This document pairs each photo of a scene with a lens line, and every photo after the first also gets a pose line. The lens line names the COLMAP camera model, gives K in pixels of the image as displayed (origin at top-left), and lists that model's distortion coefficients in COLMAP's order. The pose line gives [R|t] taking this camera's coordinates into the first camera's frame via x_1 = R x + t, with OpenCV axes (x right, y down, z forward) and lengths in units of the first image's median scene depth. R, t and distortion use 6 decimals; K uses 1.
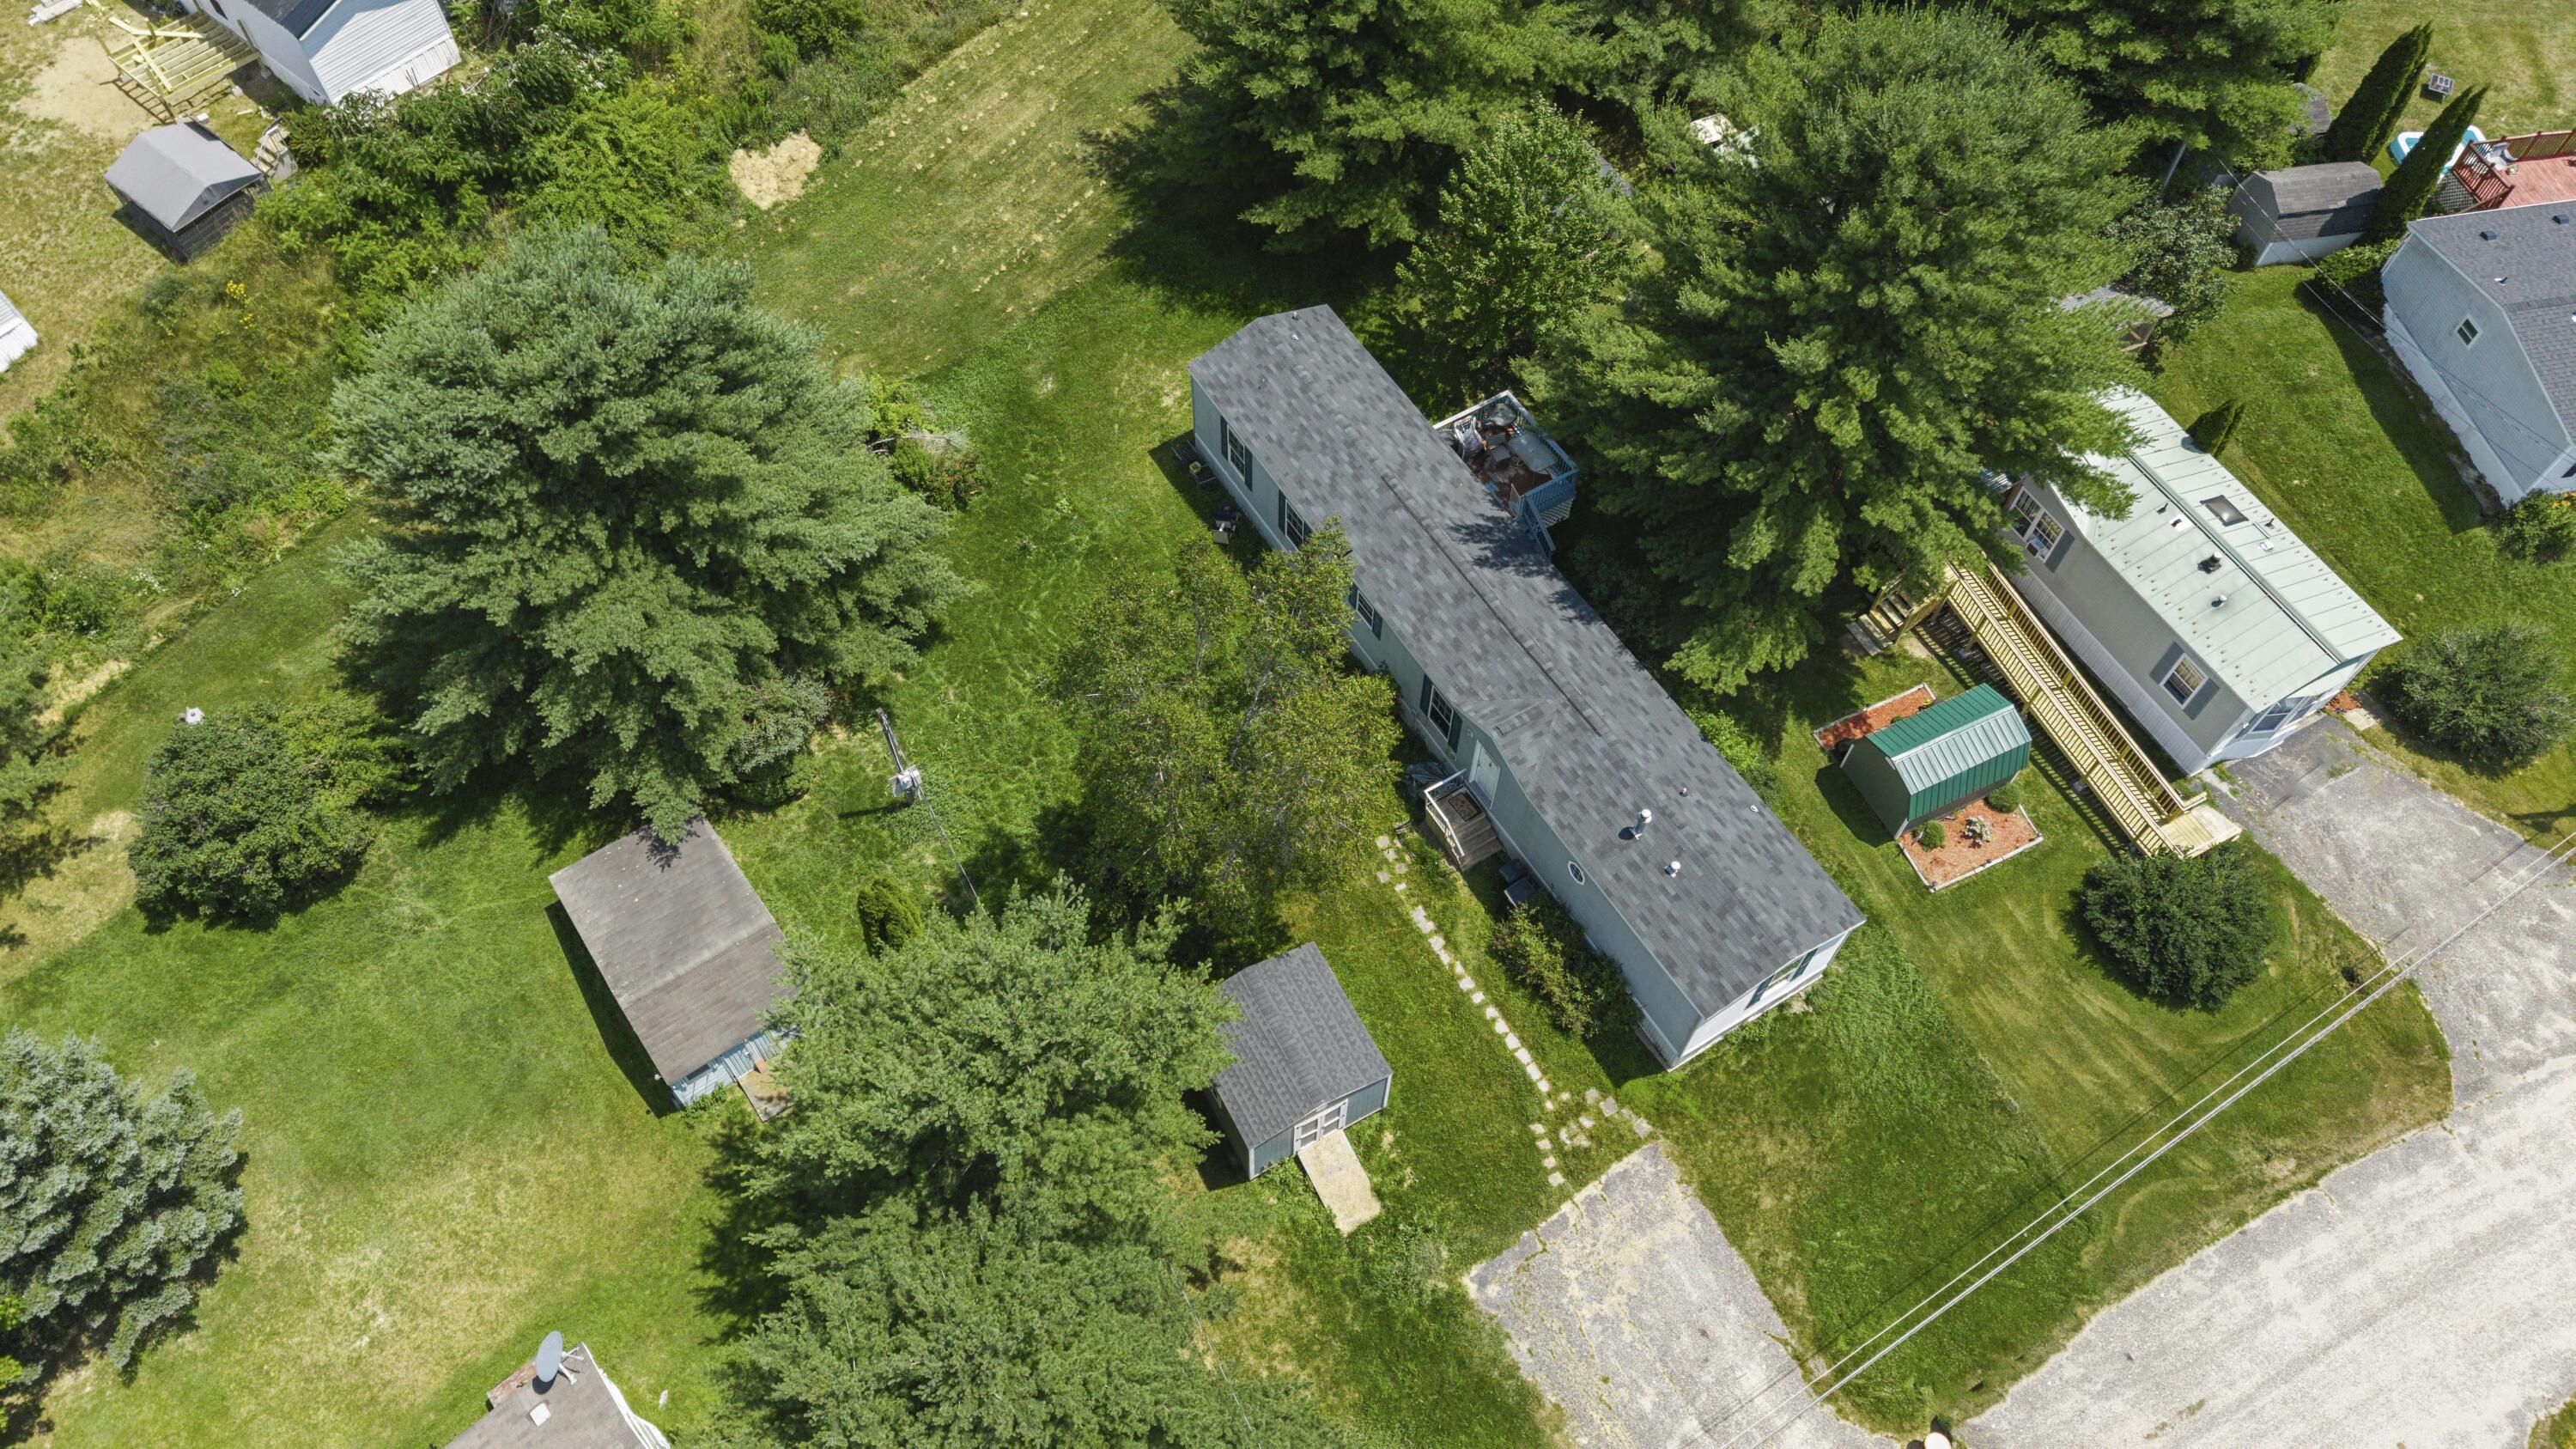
lens RADIAL K [[1745.9, 0, 1297.8], [0, 1745.9, 724.6], [0, 0, 1]] dist [-0.007085, 0.004179]
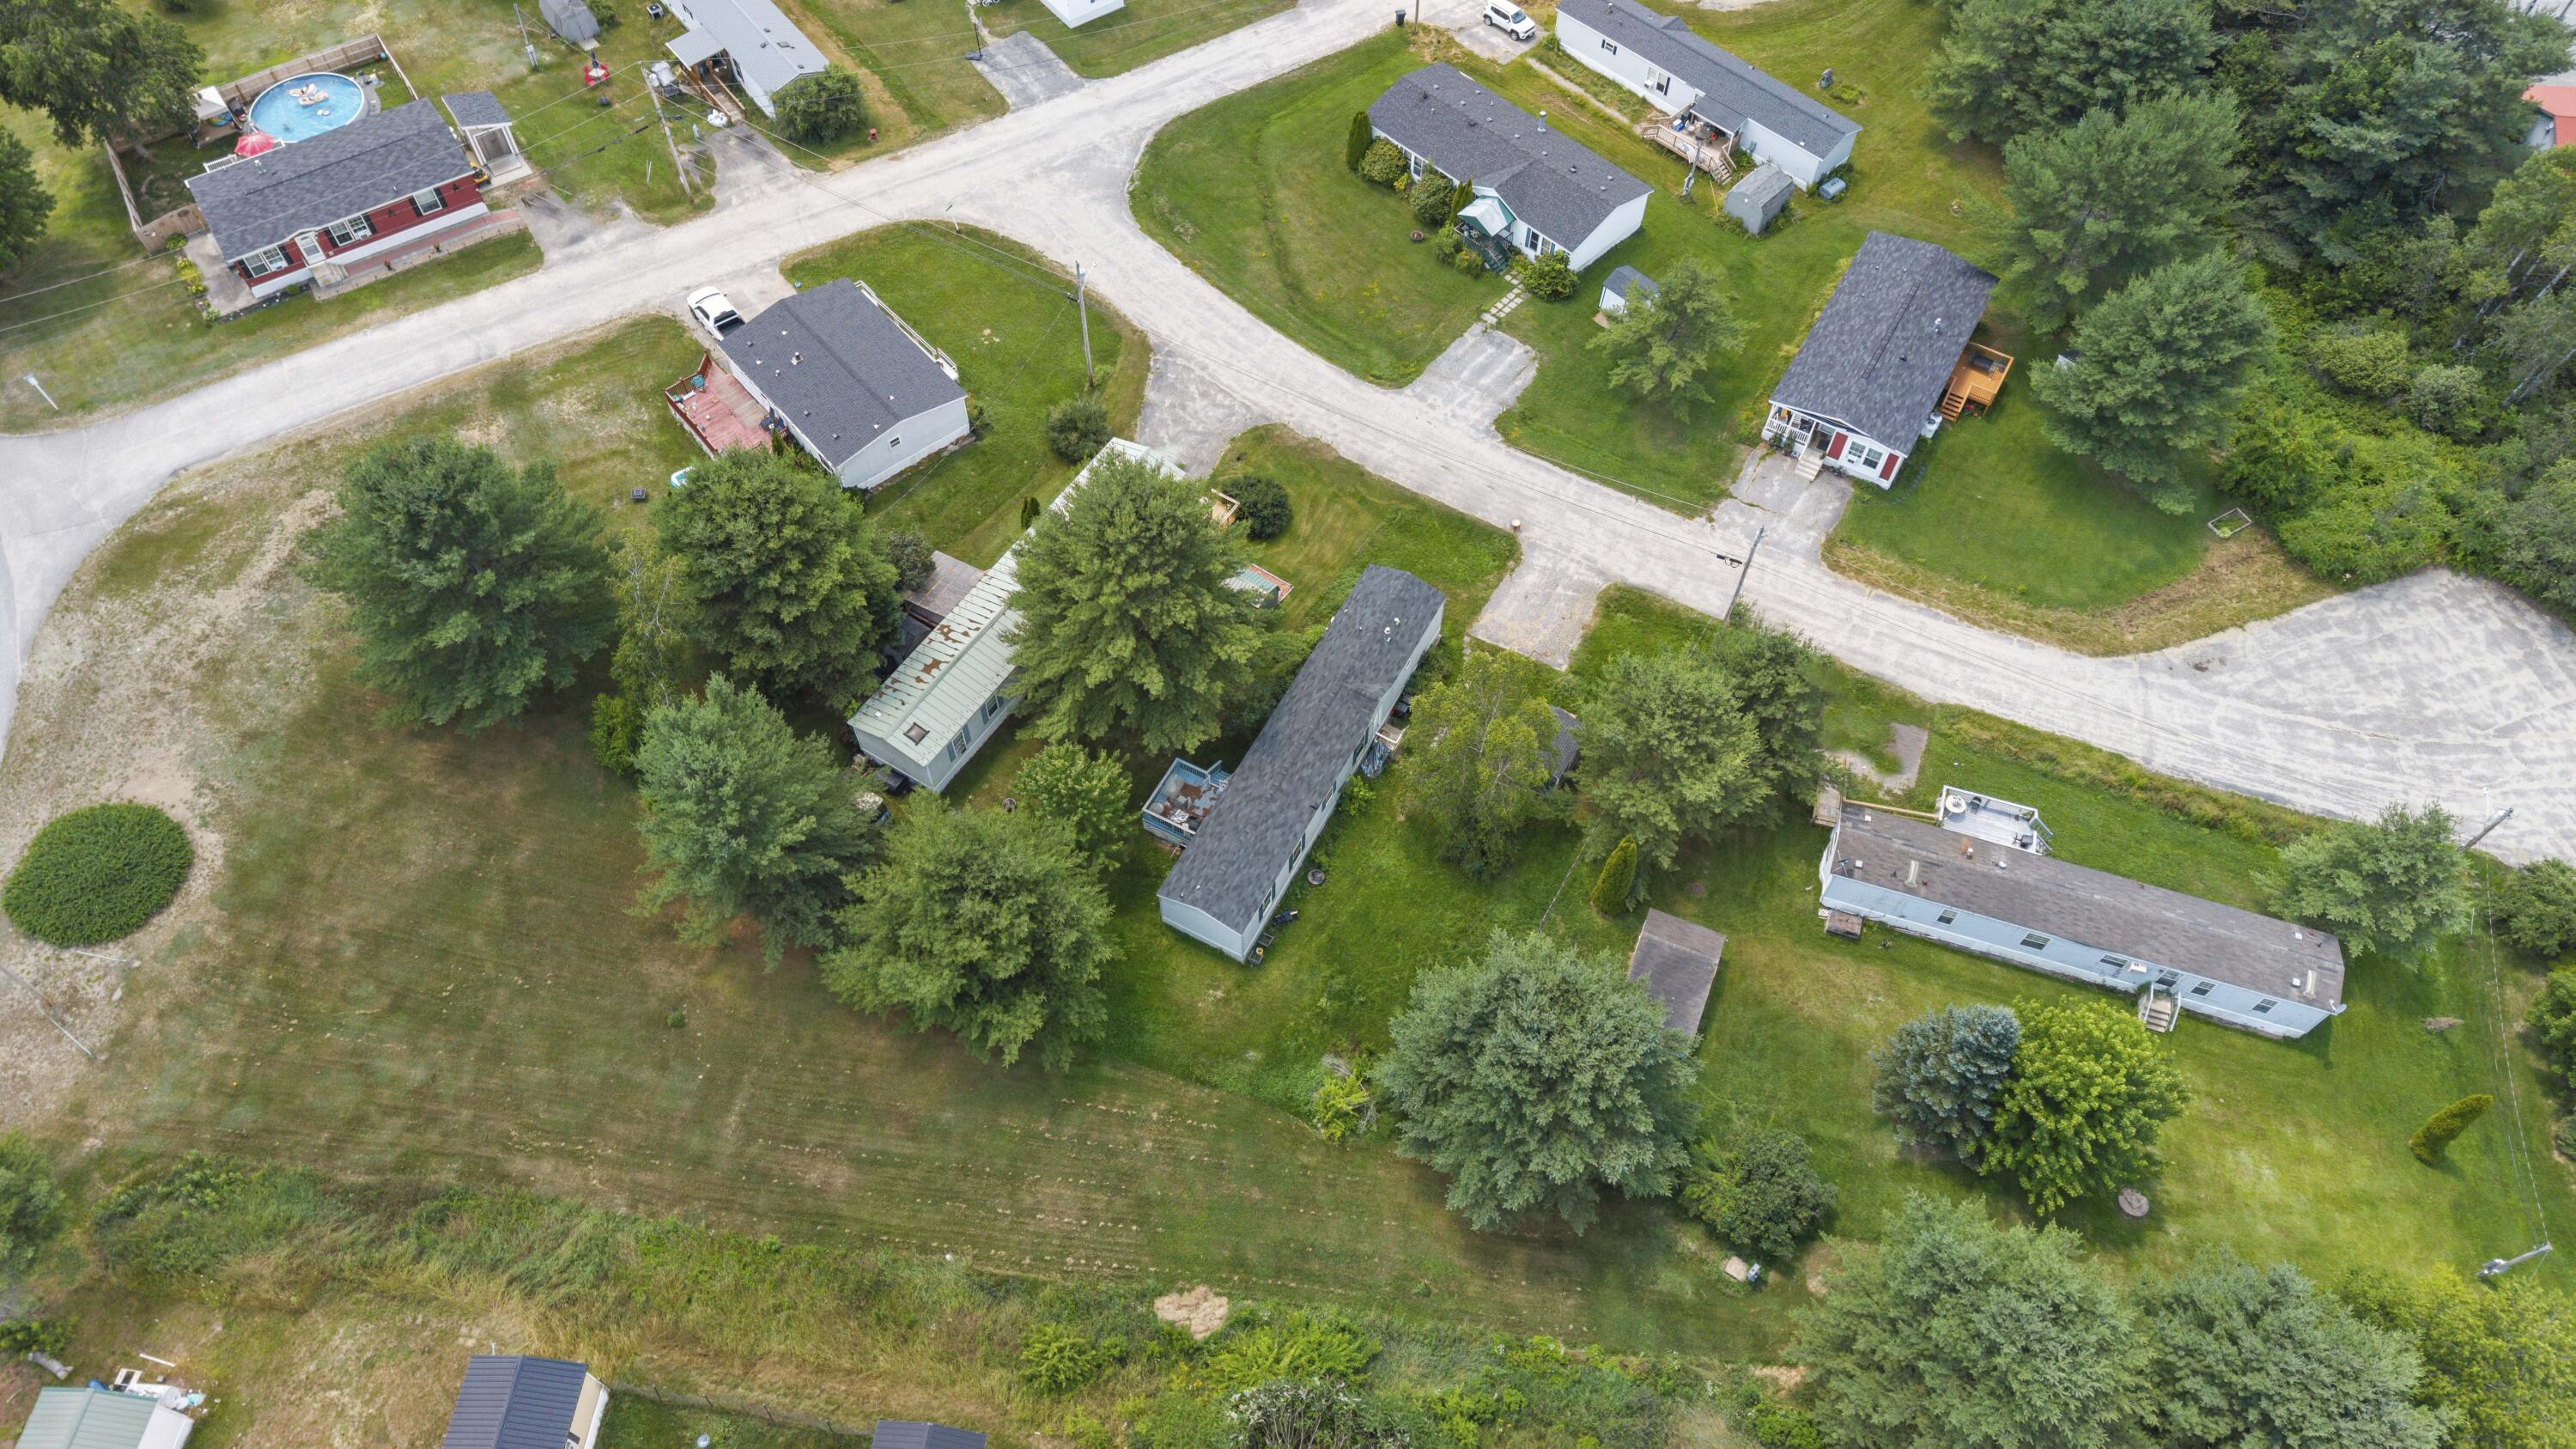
lens RADIAL K [[1745.9, 0, 1297.8], [0, 1745.9, 724.6], [0, 0, 1]] dist [-0.007085, 0.004179]
pose [[-0.512414, -0.727576, 0.456141, -0.797758], [0.701970, -0.048930, 0.710524, -1.520087], [-0.494641, 0.684280, 0.535809, -0.069009]]
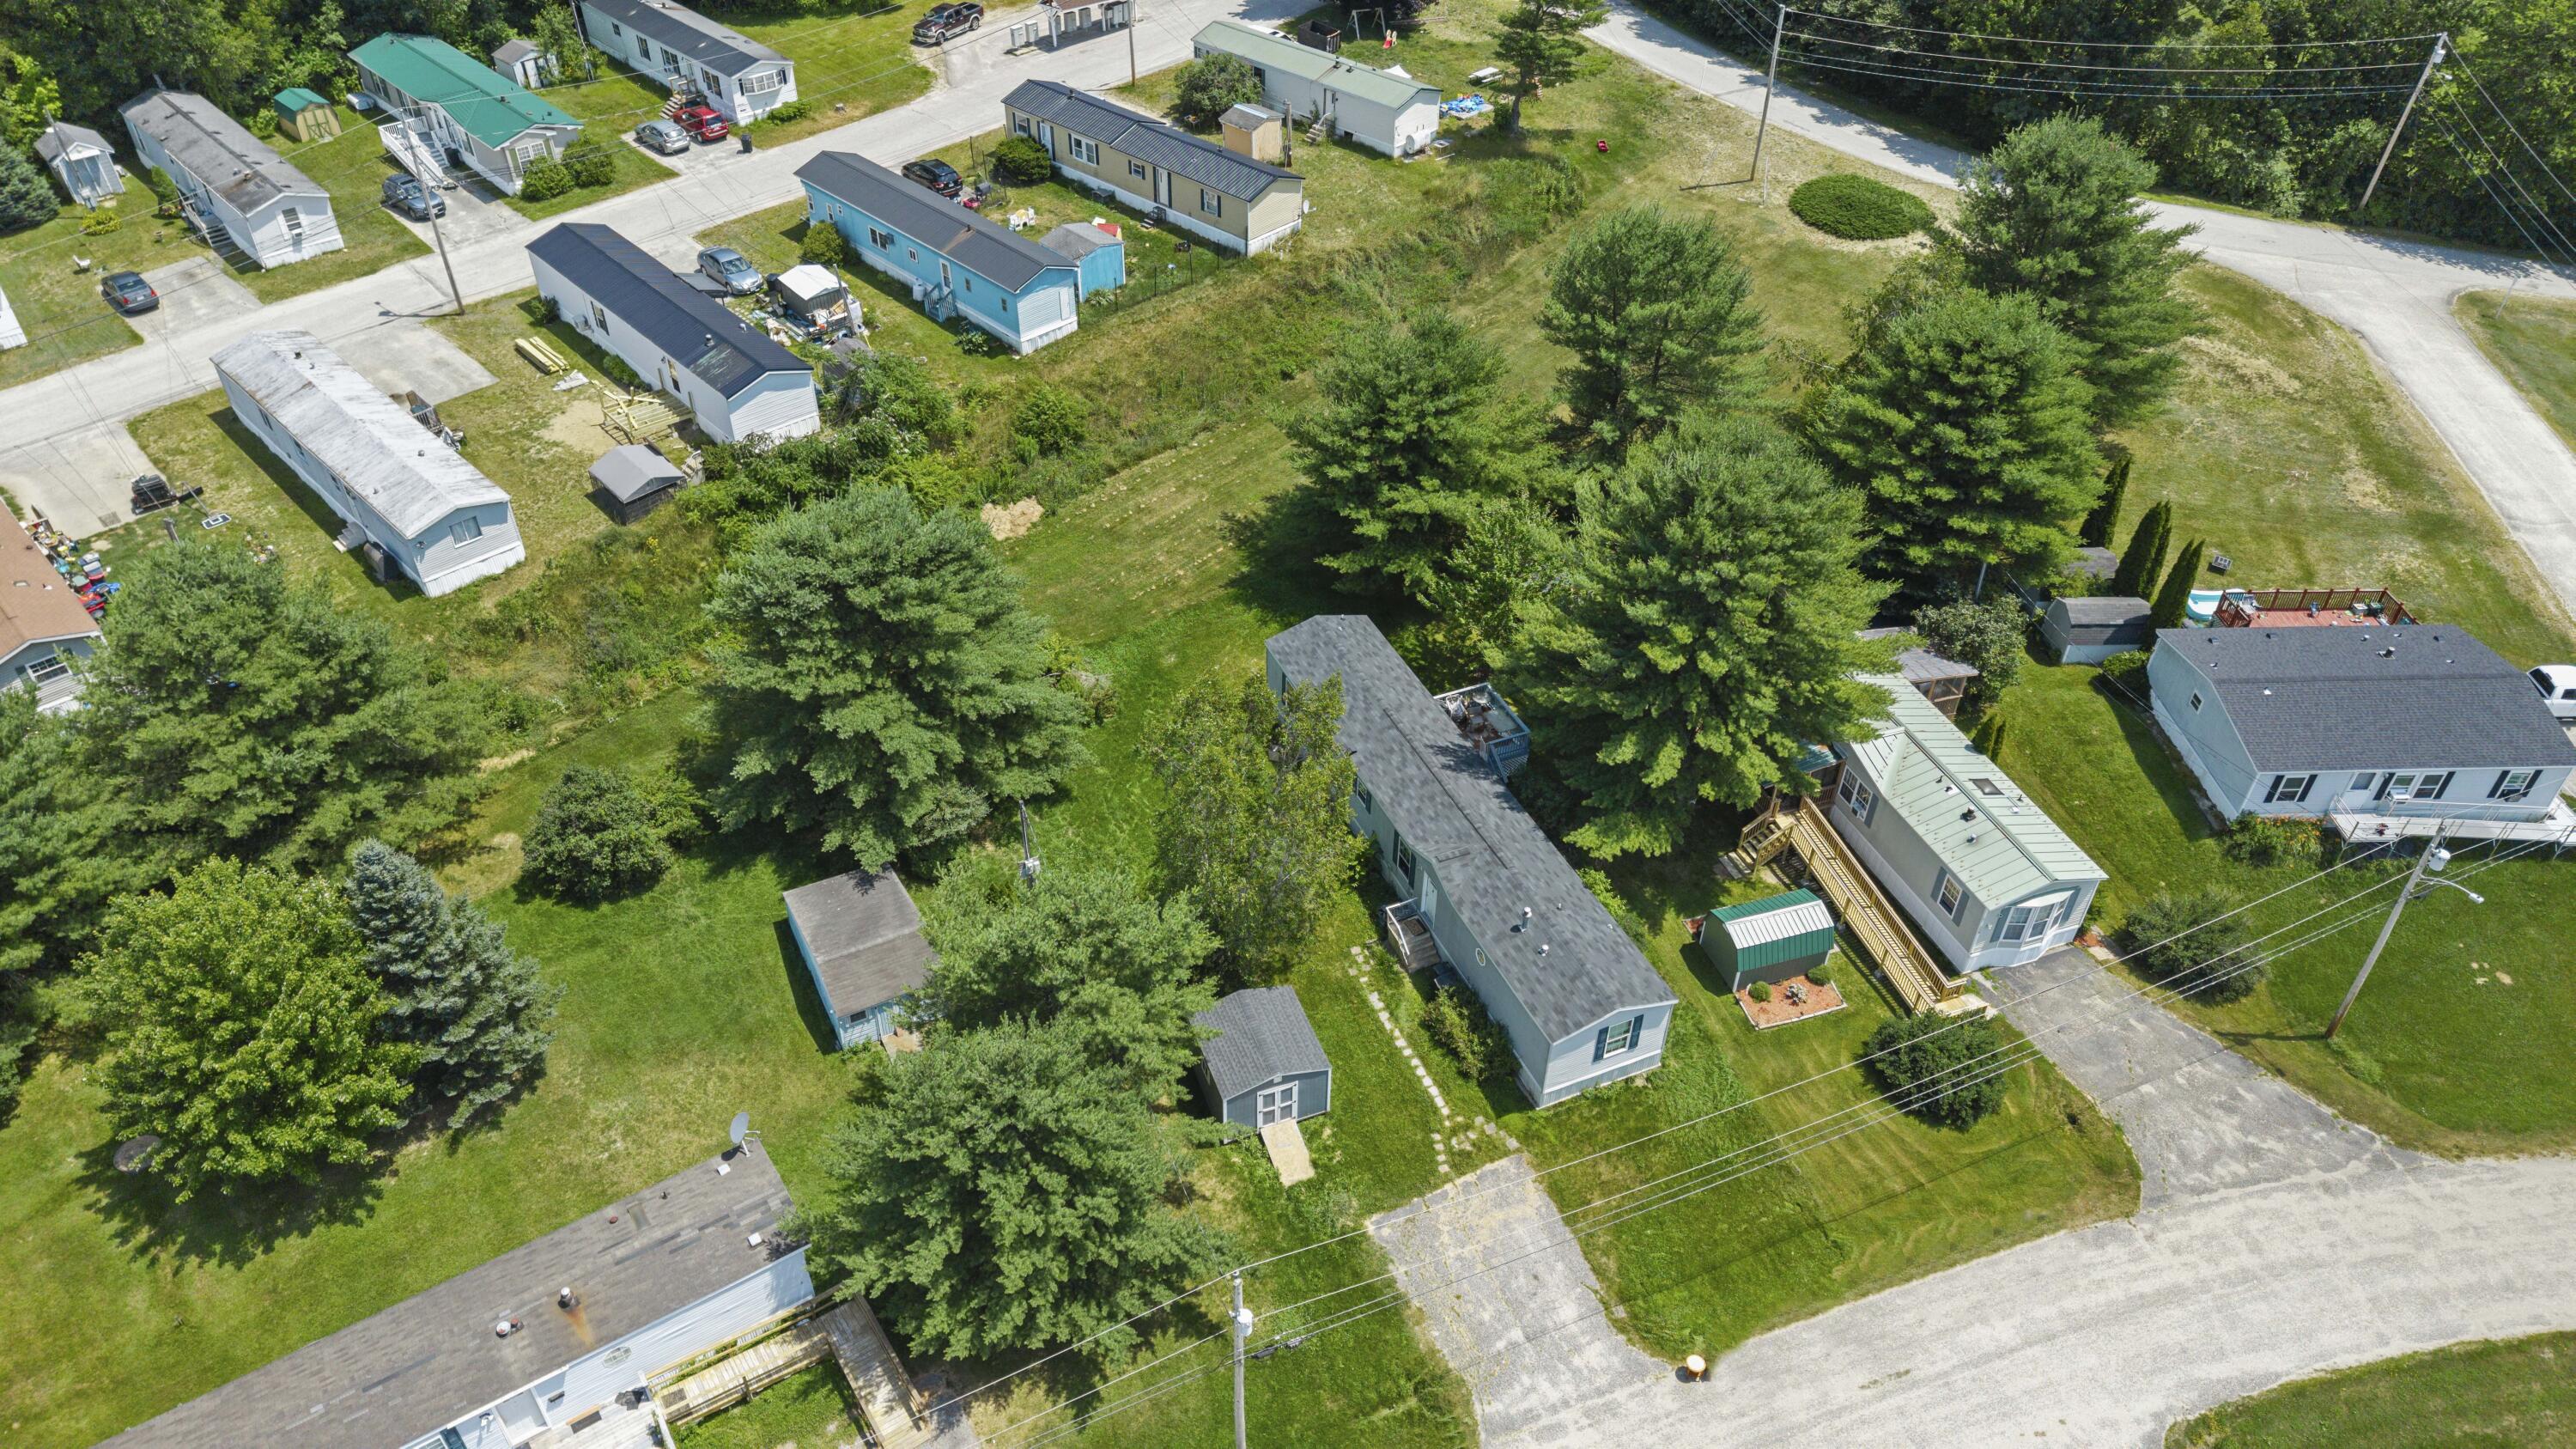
lens RADIAL K [[1787.8, 0, 1288.0], [0, 1787.8, 724.5], [0, 0, 1]] dist [-0.004758, -0.002199]
pose [[0.989663, 0.090256, -0.111446, 0.141261], [-0.121538, 0.940364, -0.317718, 0.366570], [0.076124, 0.327978, 0.941613, -0.416855]]
